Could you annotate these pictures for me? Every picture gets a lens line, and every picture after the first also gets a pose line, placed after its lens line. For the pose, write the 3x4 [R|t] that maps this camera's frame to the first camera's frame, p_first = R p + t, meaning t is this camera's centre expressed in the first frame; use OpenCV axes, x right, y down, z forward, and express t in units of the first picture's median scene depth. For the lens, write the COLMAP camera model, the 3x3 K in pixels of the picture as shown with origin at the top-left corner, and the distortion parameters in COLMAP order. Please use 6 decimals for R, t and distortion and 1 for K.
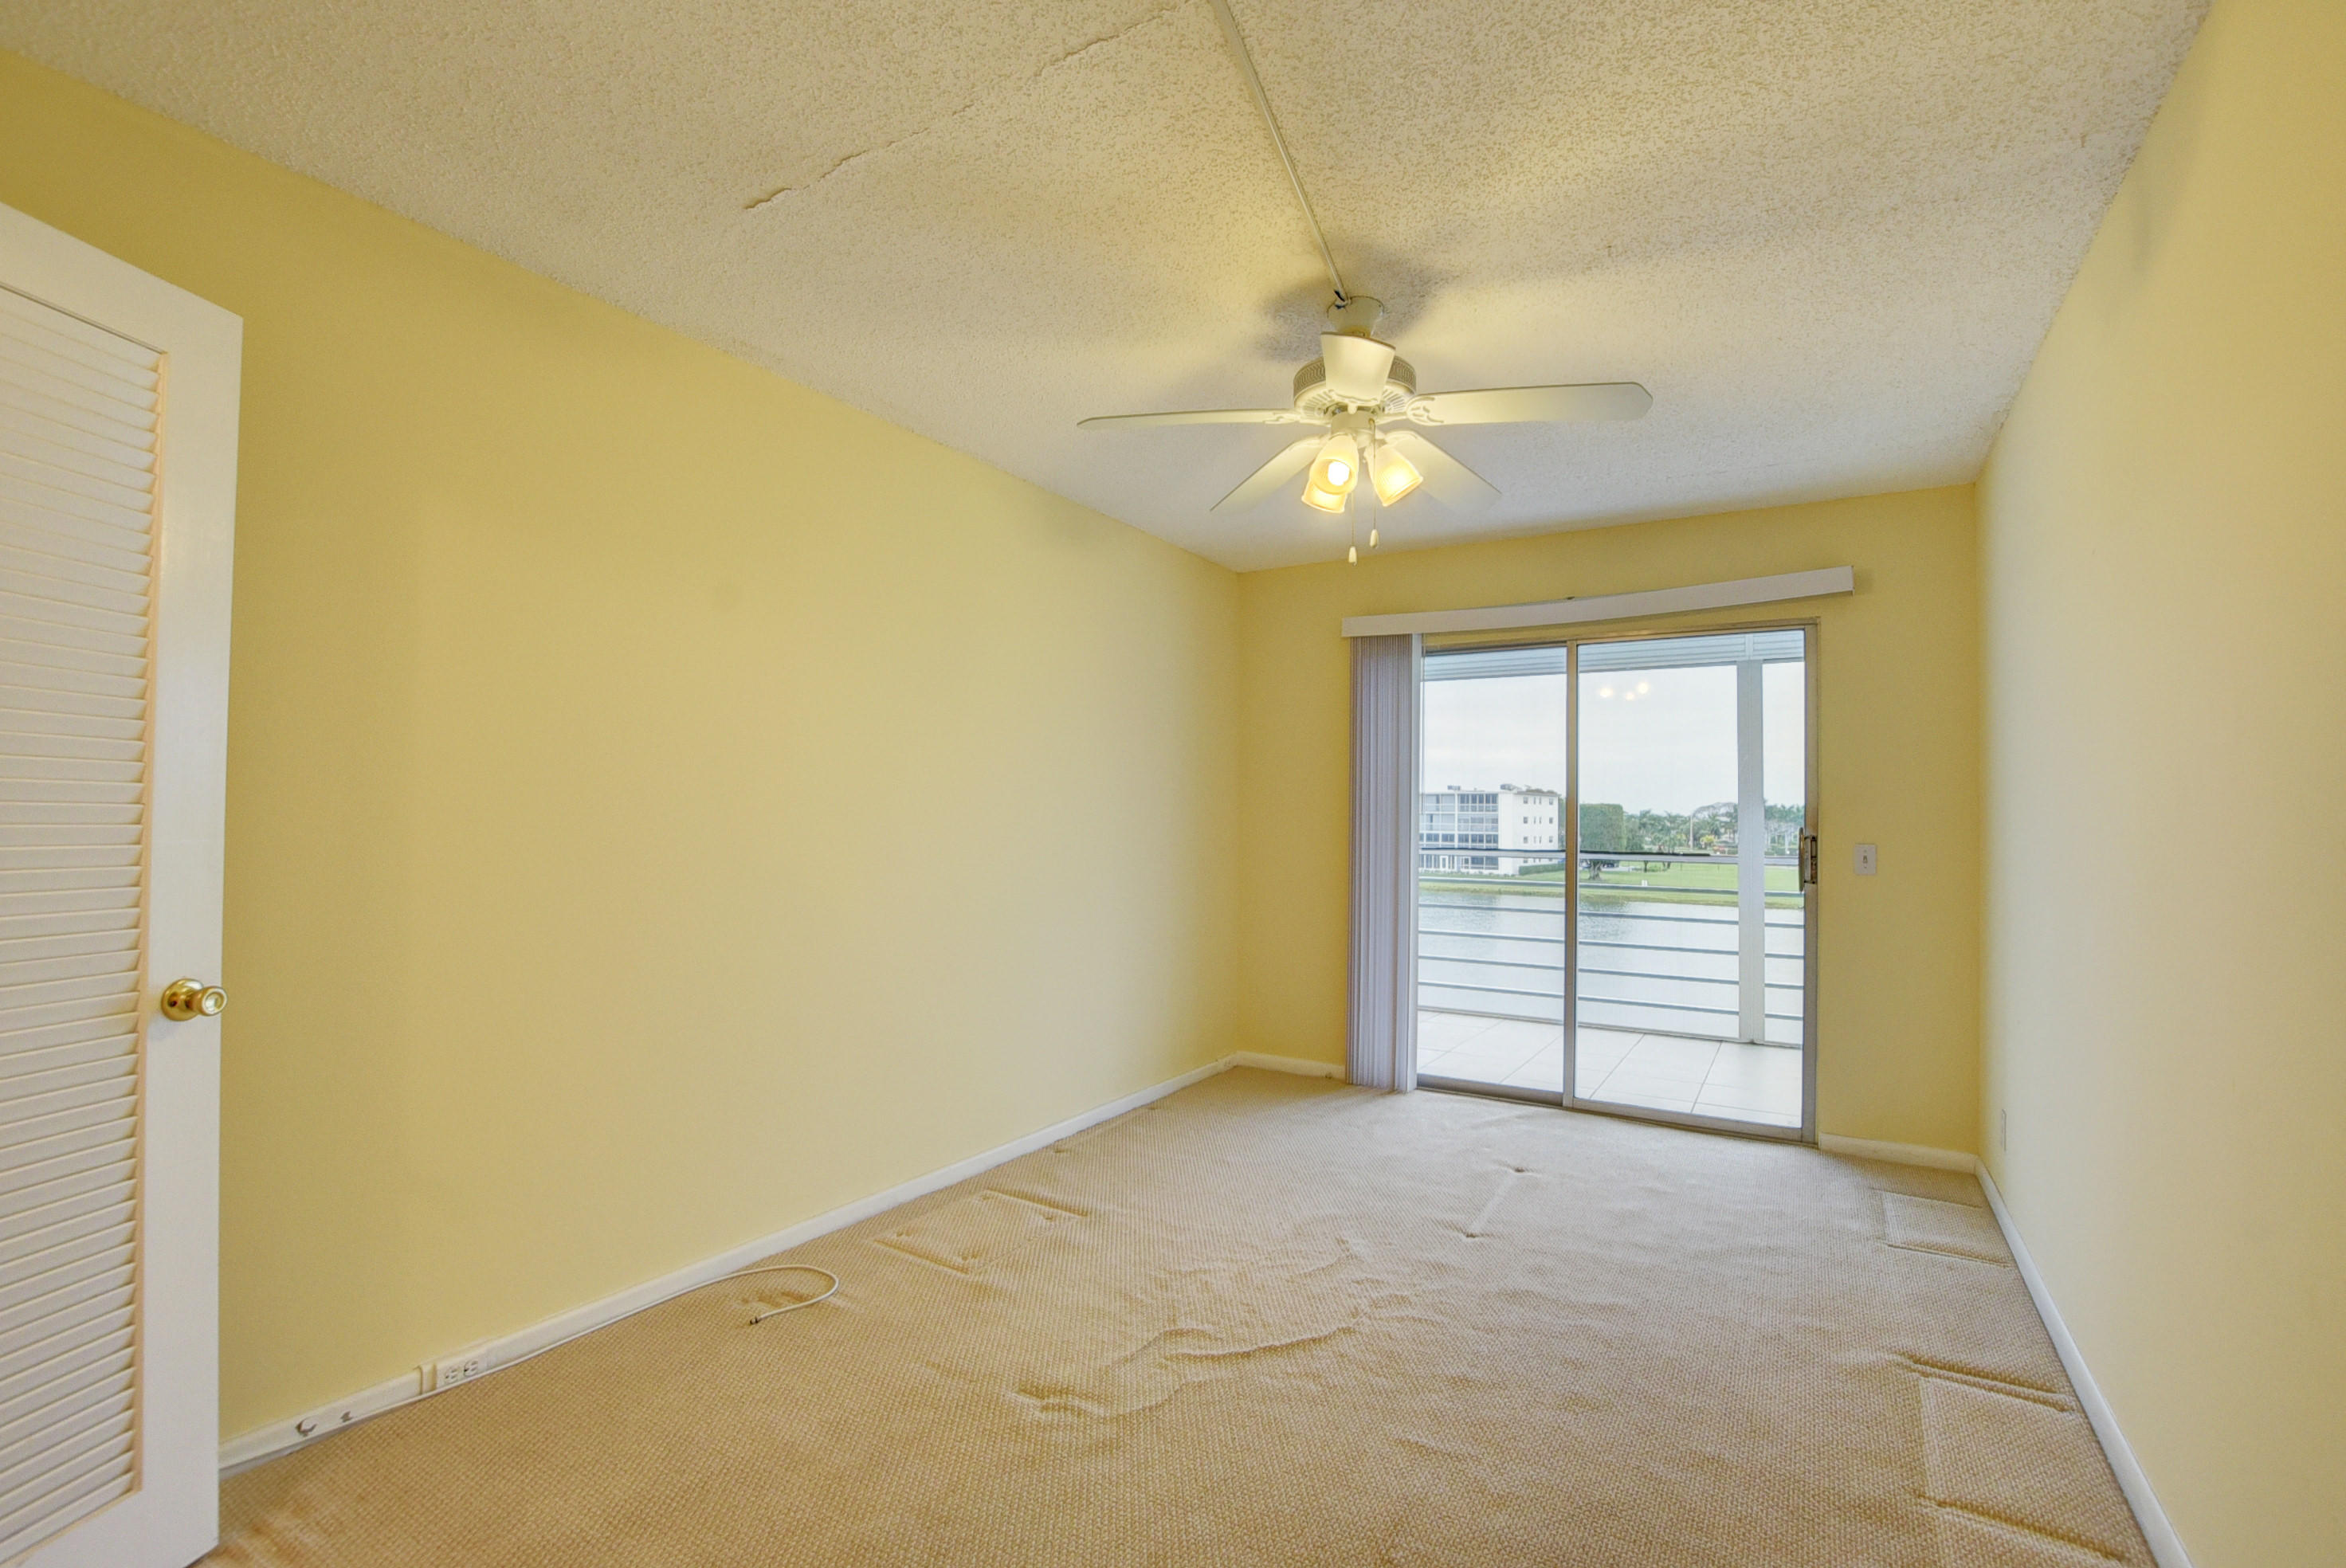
lens RADIAL K [[1039.5, 0, 1176.5], [0, 1039.5, 787.9], [0, 0, 1]] dist [-0.029478, 0.003914]
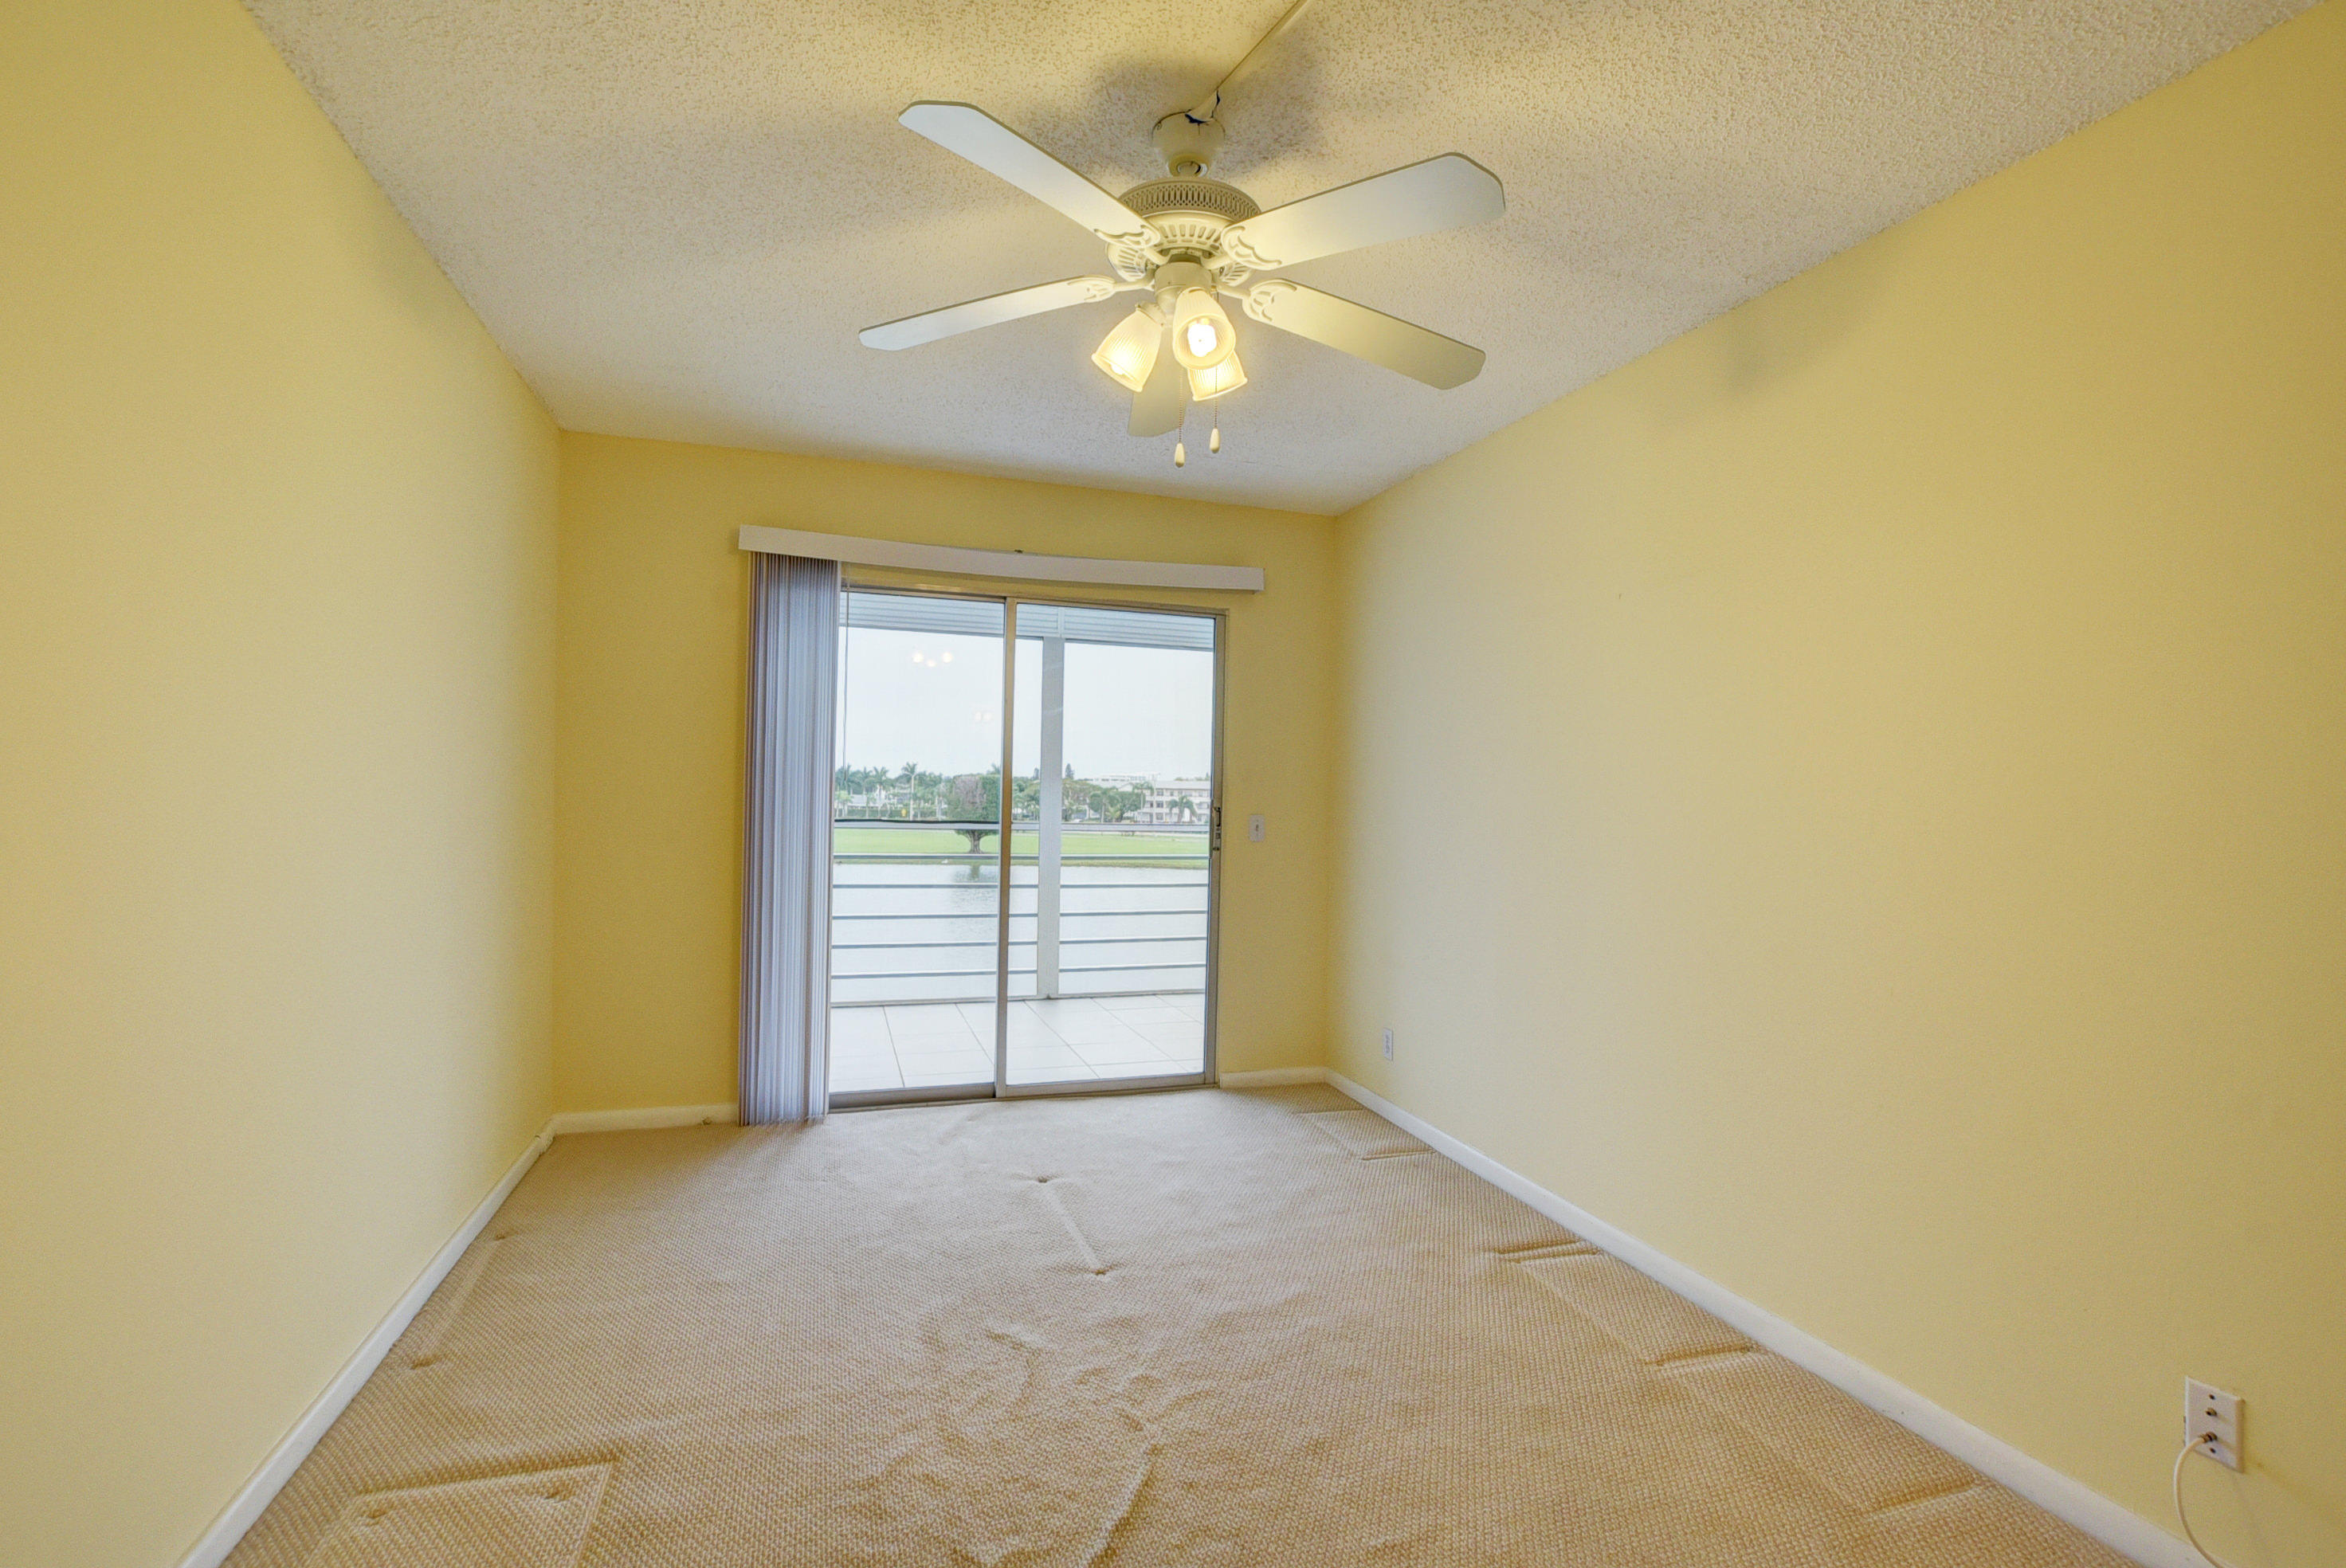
lens RADIAL K [[1039.5, 0, 1174.0], [0, 1039.5, 789.7], [0, 0, 1]] dist [-0.029478, 0.003914]
pose [[0.644298, 0.006517, 0.764746, -0.266699], [-0.036642, 0.999078, 0.022356, 0.004592], [-0.763896, -0.042426, 0.643943, 0.318796]]
